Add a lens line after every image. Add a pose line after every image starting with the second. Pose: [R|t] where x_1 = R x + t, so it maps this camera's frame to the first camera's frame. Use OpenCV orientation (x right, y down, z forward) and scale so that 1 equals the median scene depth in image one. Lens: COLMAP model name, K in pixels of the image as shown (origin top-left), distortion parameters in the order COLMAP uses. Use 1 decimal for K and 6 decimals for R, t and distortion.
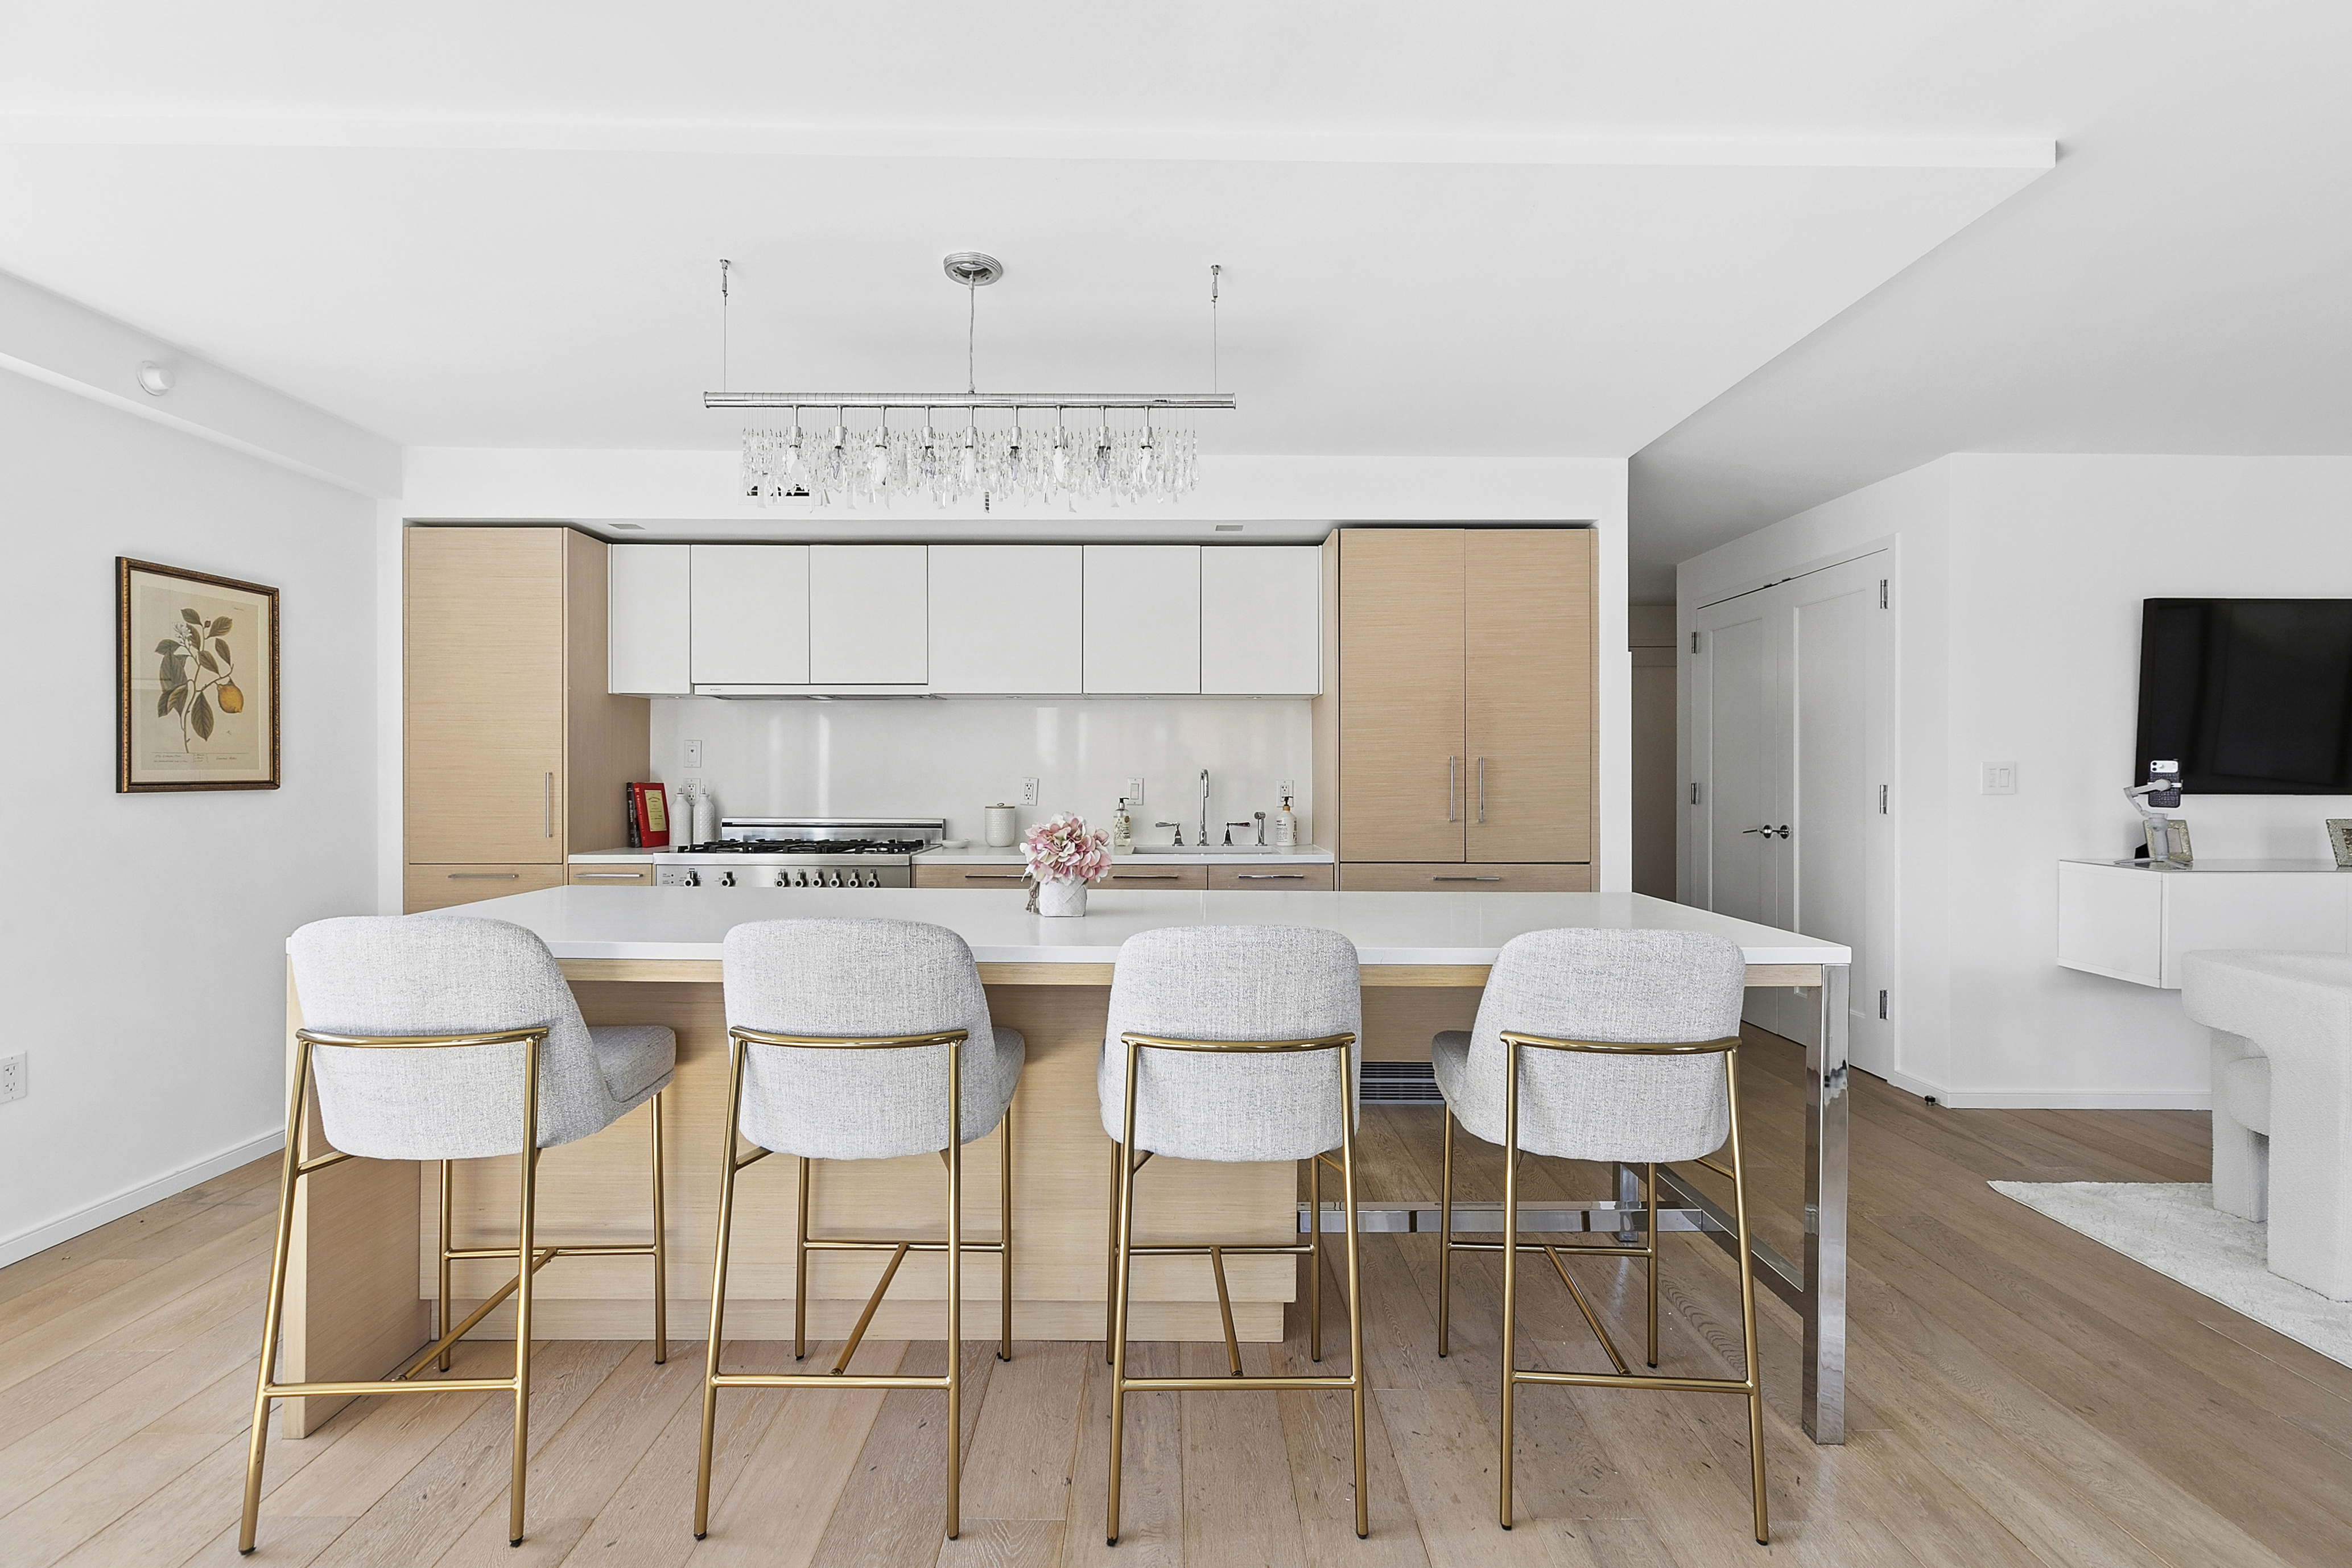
lens RADIAL K [[1060.5, 0, 1169.4], [0, 1060.5, 772.8], [0, 0, 1]] dist [-0.002504, -0.000908]
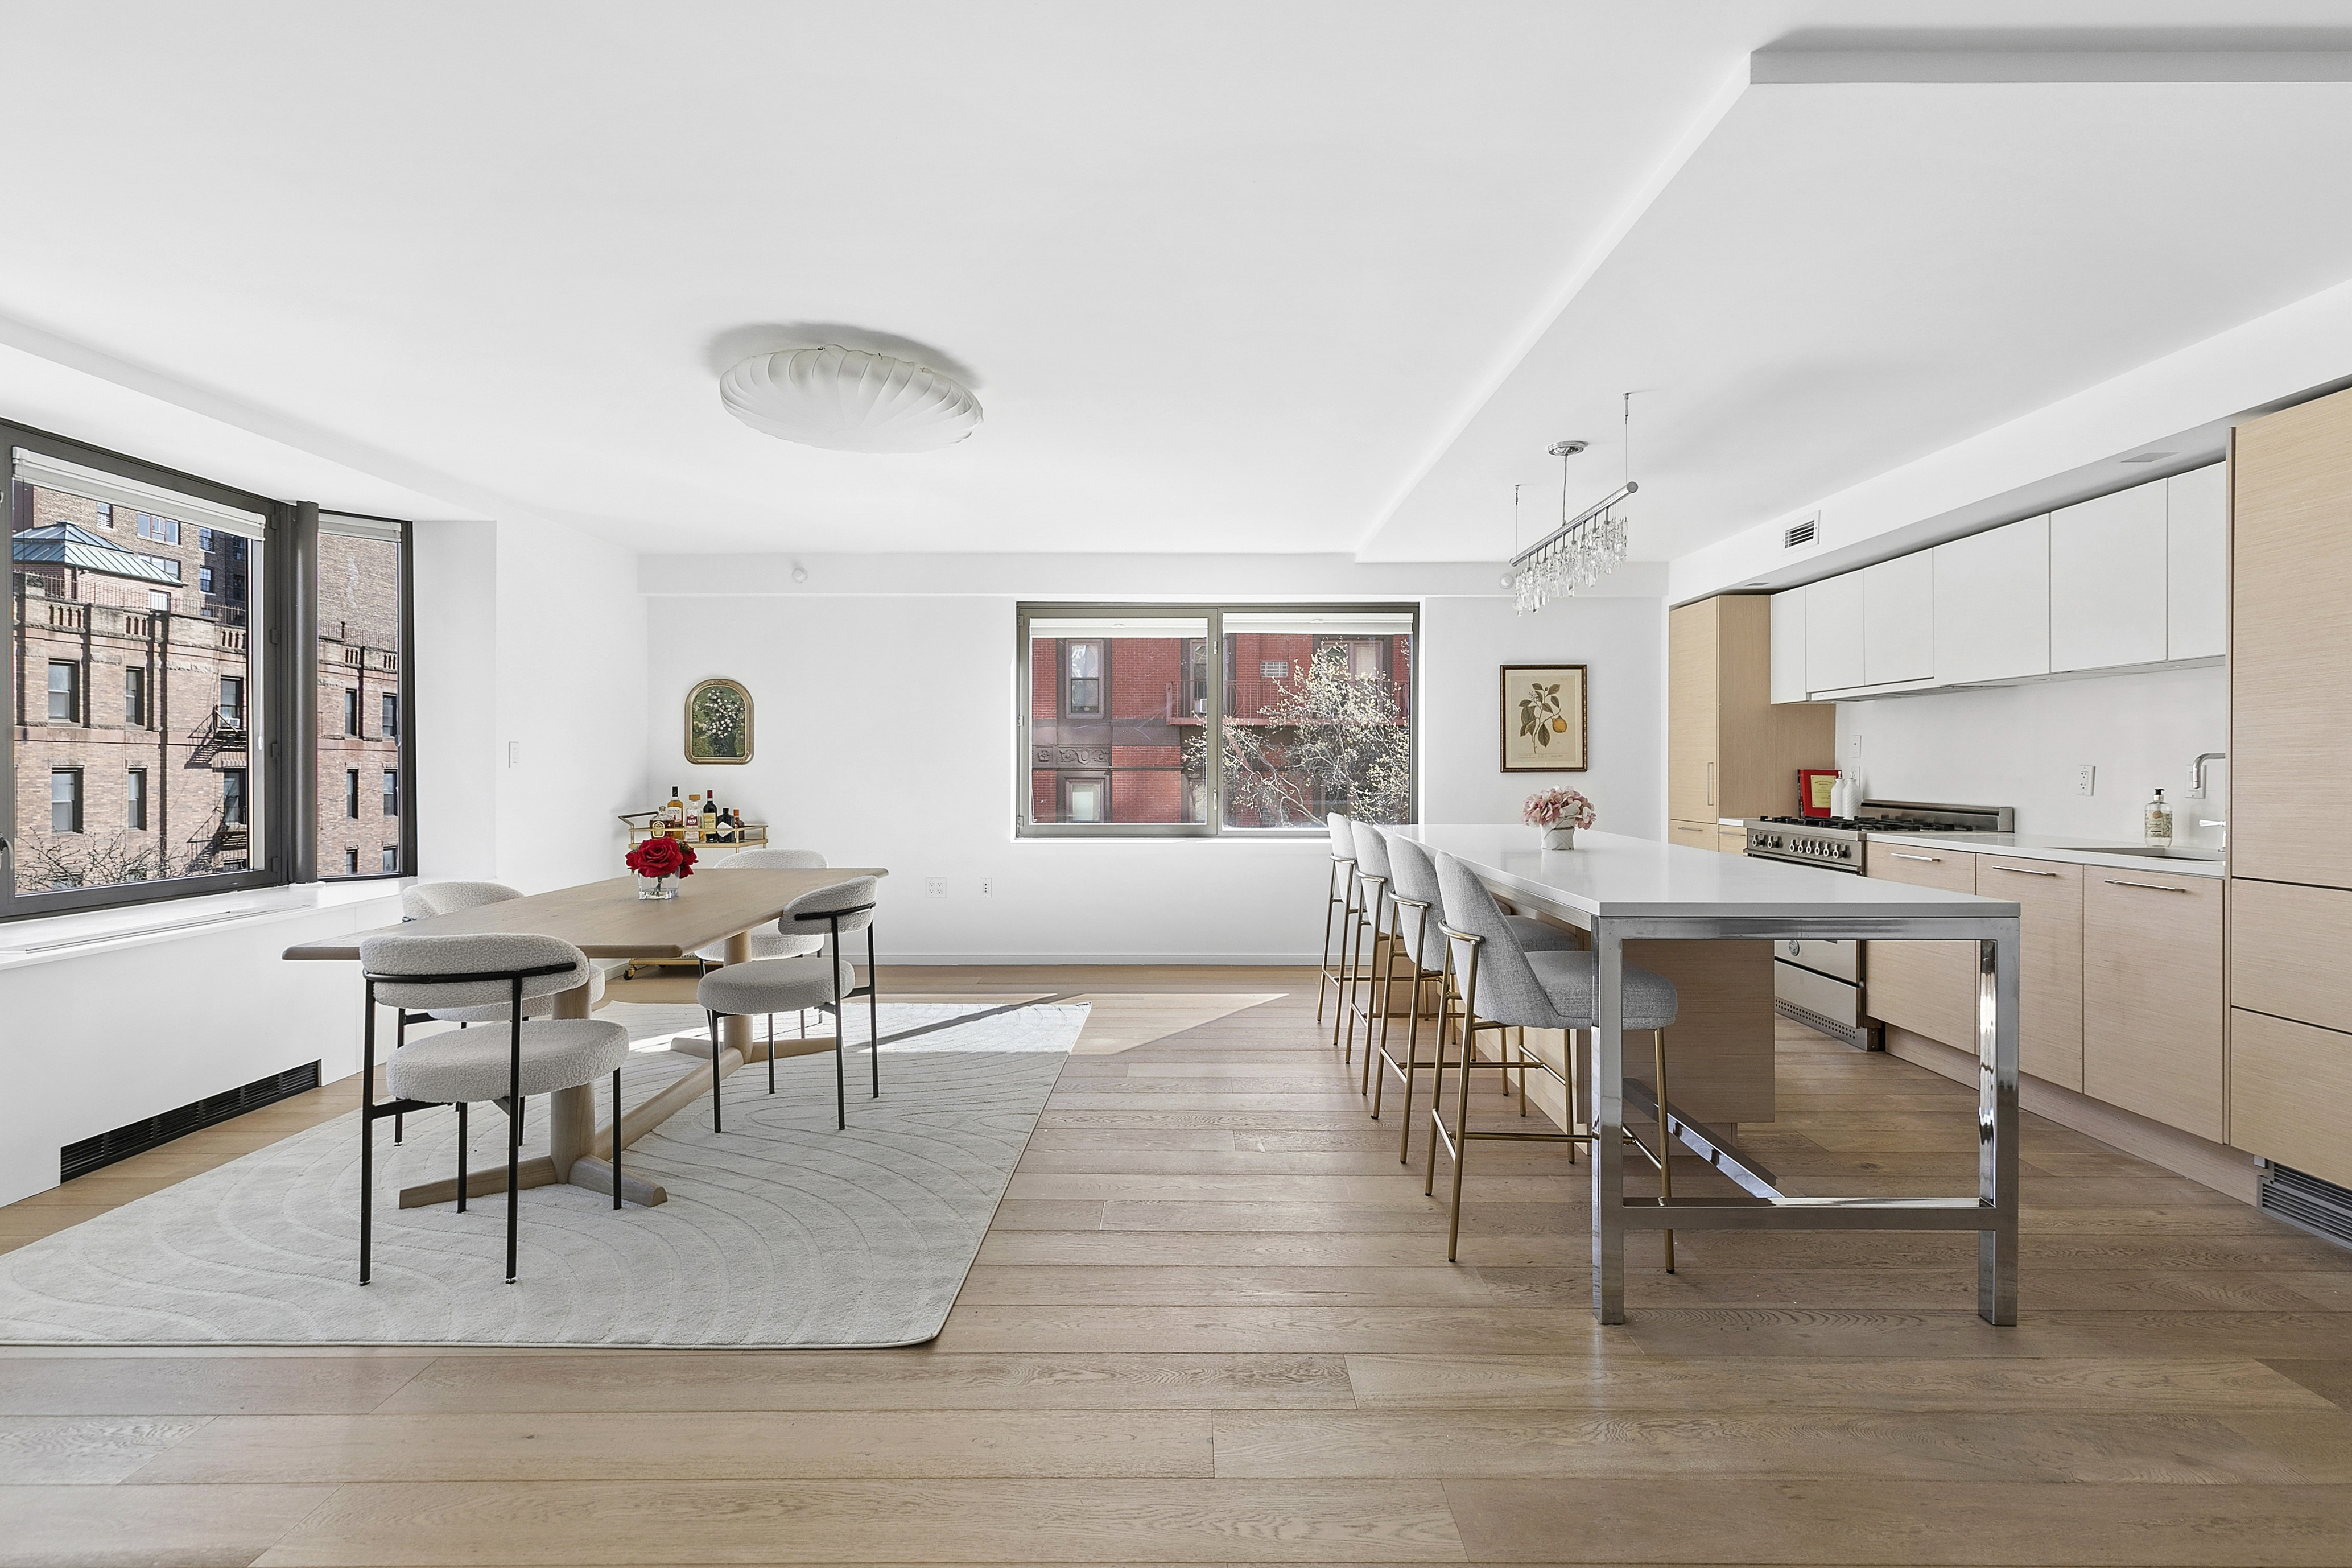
lens RADIAL K [[1060.5, 0, 1187.0], [0, 1060.5, 774.7], [0, 0, 1]] dist [-0.002504, -0.000908]
pose [[-0.009848, 0.004820, -0.999940, 1.084241], [0.001315, 0.999988, 0.004807, 0.010584], [0.999951, -0.001268, -0.009854, 0.334569]]
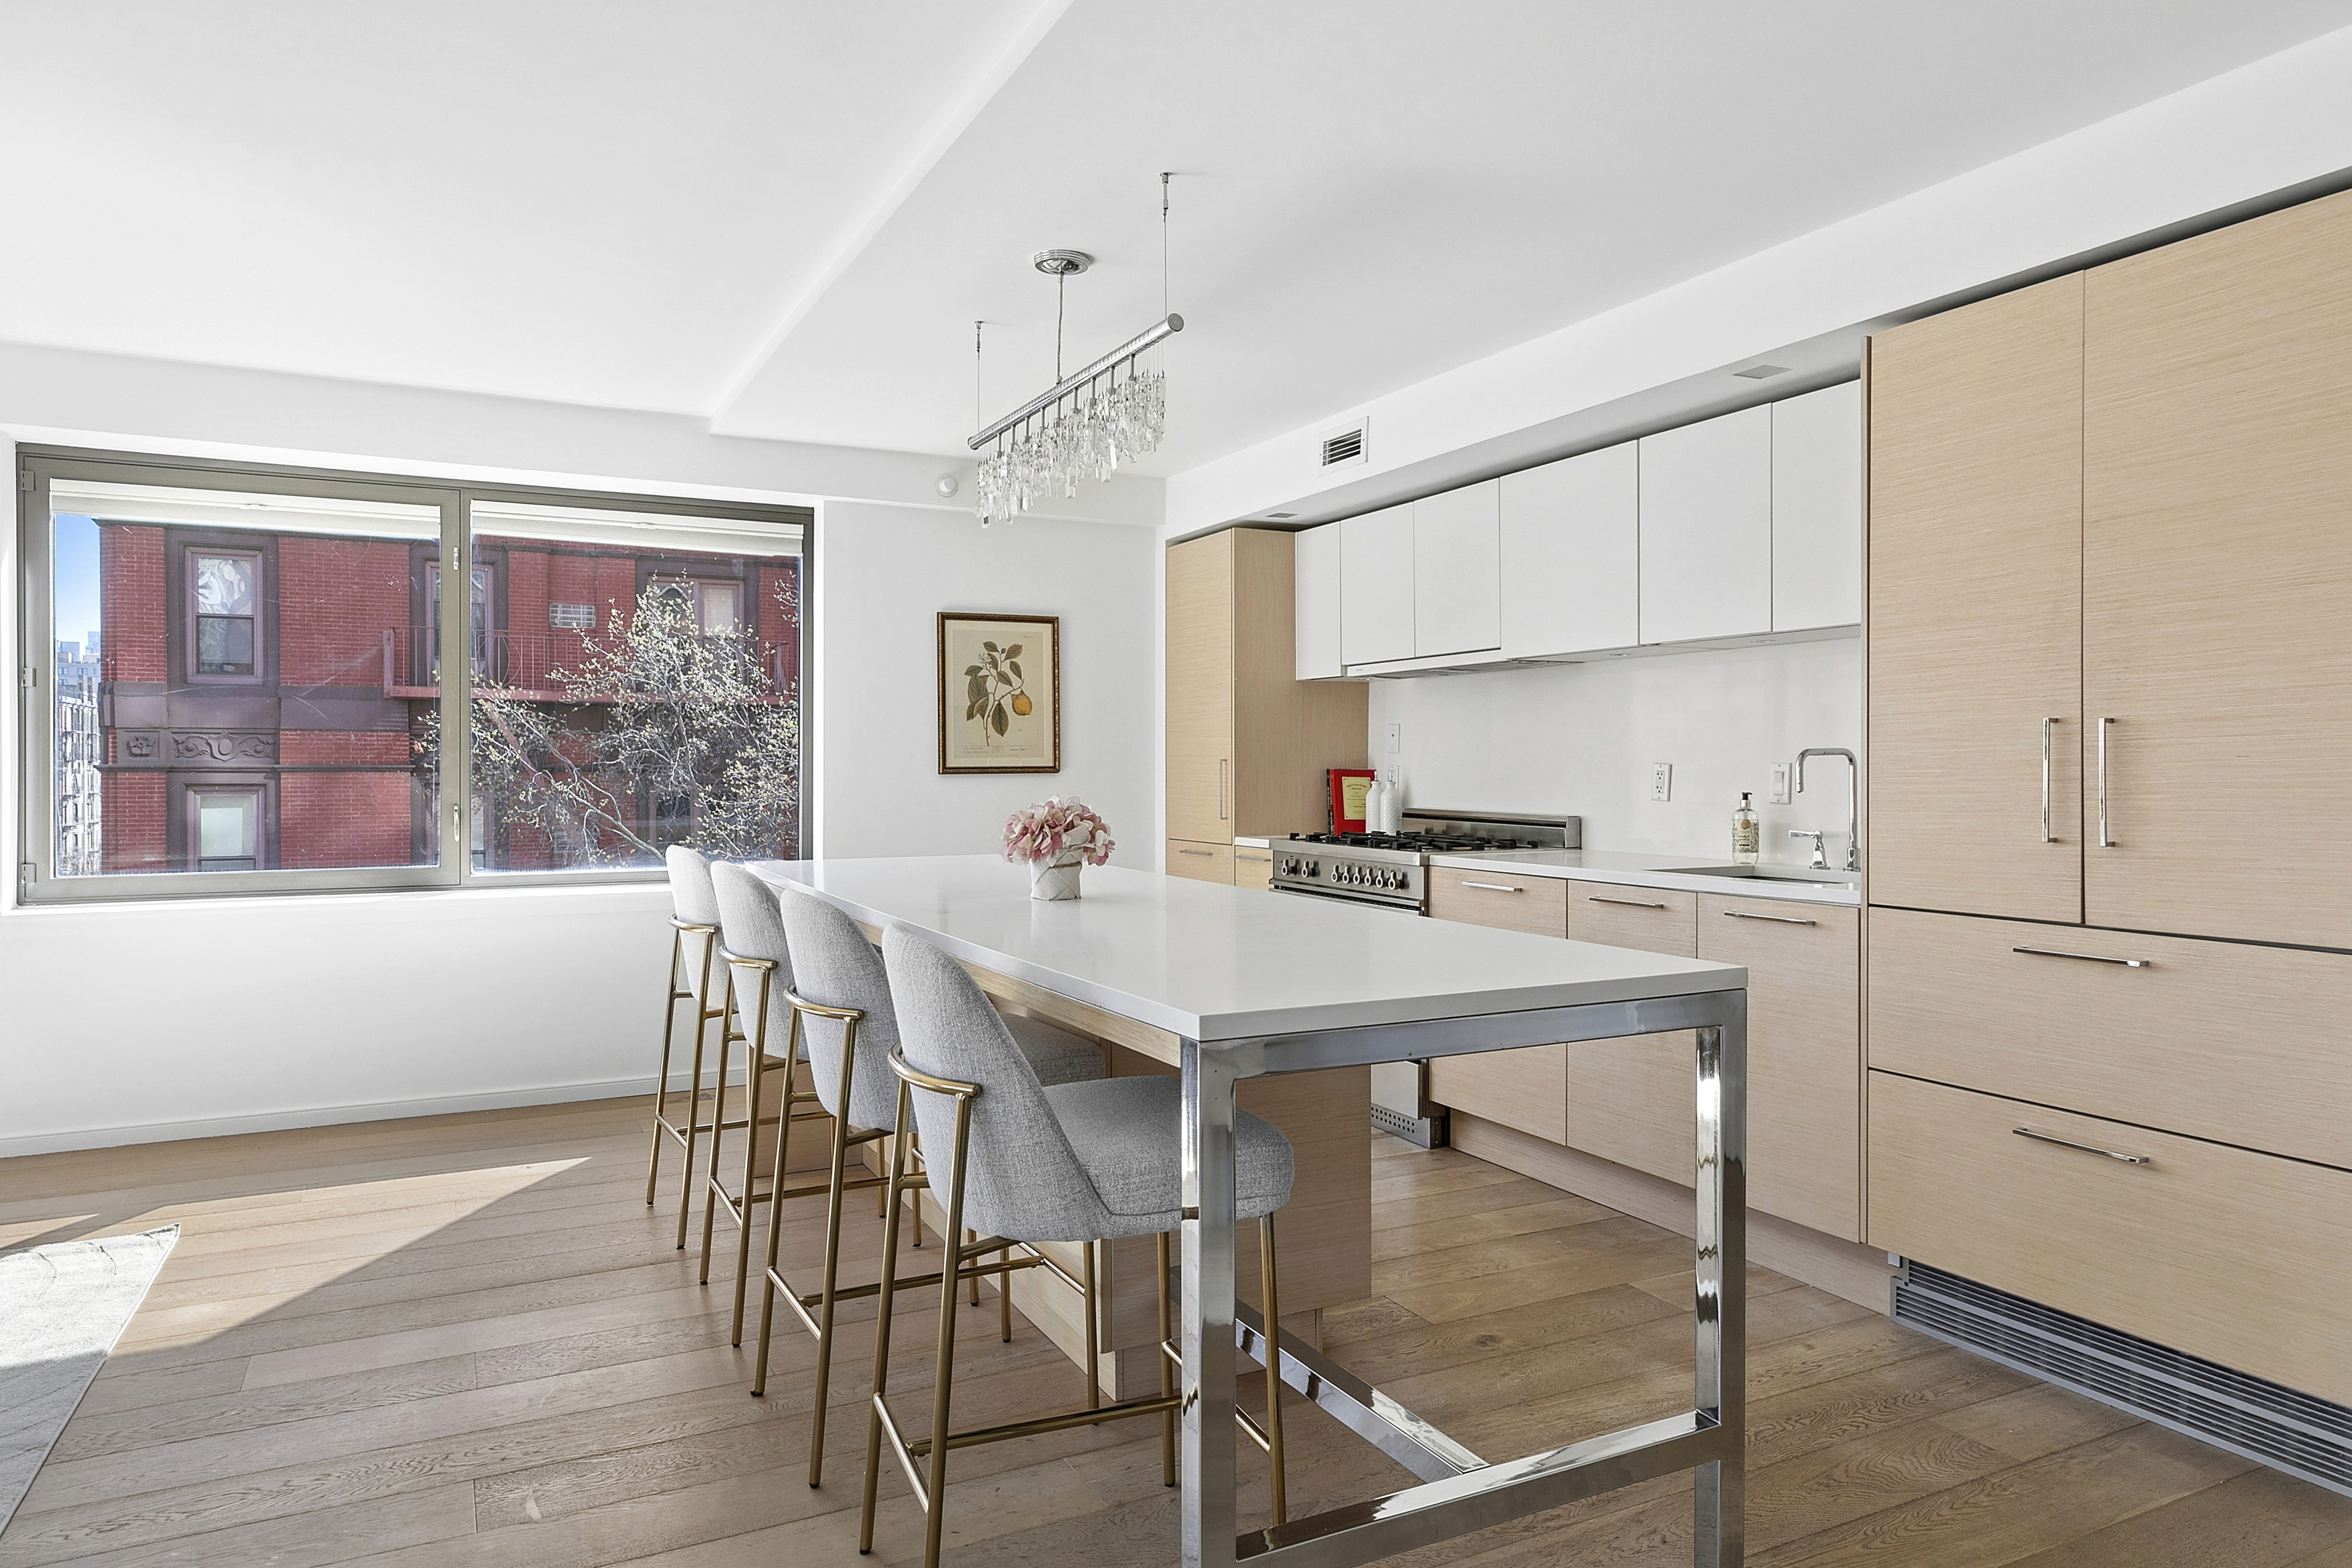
lens RADIAL K [[1472.6, 0, 1180.7], [0, 1472.6, 771.0], [0, 0, 1]] dist [0.015109, -0.001624]
pose [[0.445247, 0.000955, -0.895407, 0.867291], [0.003120, 0.999992, 0.002618, 0.008810], [0.895402, -0.003960, 0.445241, 0.356742]]
